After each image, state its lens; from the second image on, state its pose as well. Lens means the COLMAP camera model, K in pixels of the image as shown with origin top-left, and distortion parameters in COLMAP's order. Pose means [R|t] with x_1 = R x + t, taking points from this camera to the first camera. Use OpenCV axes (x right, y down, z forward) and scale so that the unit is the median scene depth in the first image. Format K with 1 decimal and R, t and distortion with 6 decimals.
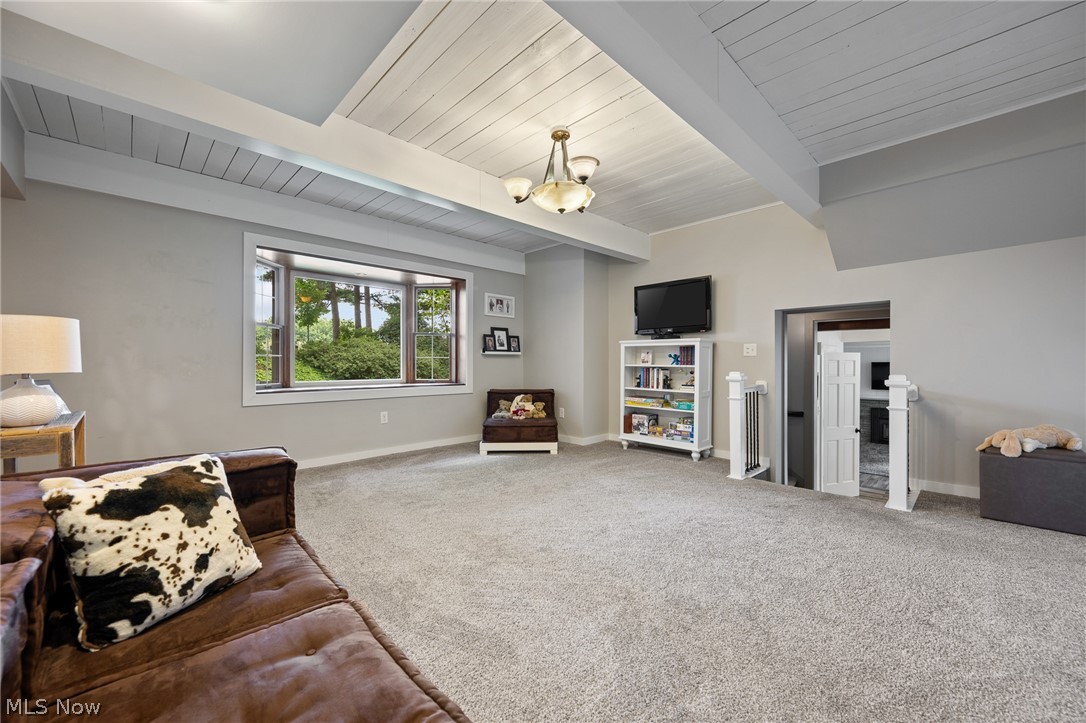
lens RADIAL K [[424.2, 0, 544.0], [0, 424.2, 364.4], [0, 0, 1]] dist [0.000787, -0.000008]
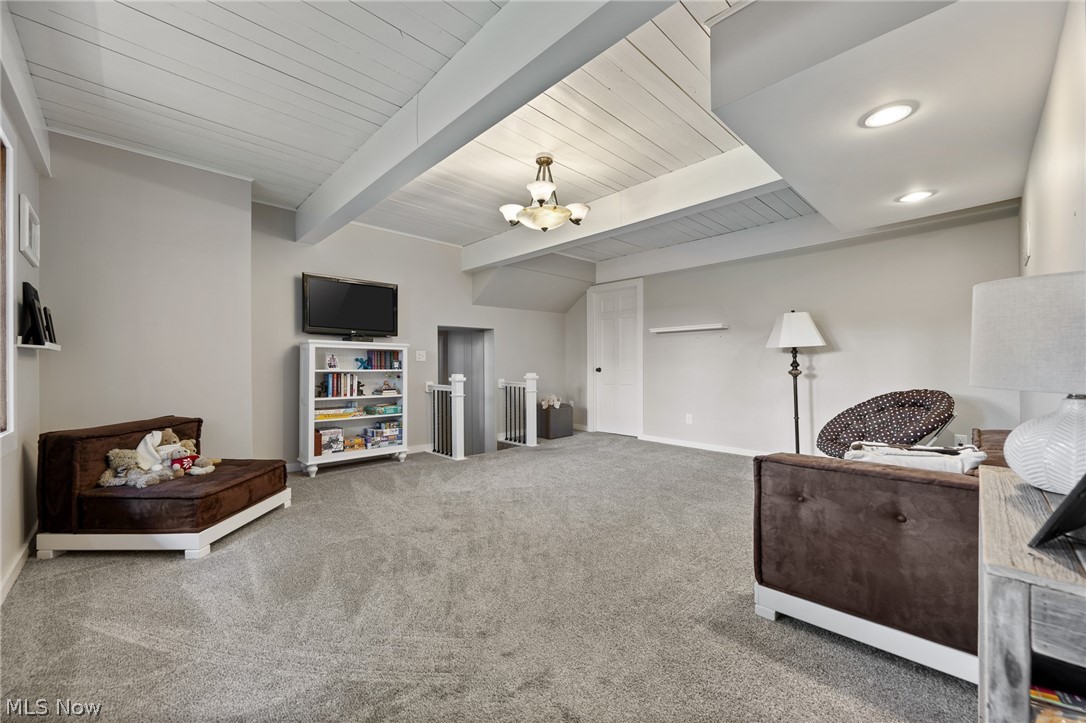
lens RADIAL K [[424.2, 0, 543.8], [0, 424.2, 360.9], [0, 0, 1]] dist [0.000787, -0.000008]
pose [[0.003057, 0.009213, 0.999953, -0.627339], [0.006695, 0.999935, -0.009233, -0.006558], [-0.999973, 0.006723, 0.002995, 0.590650]]
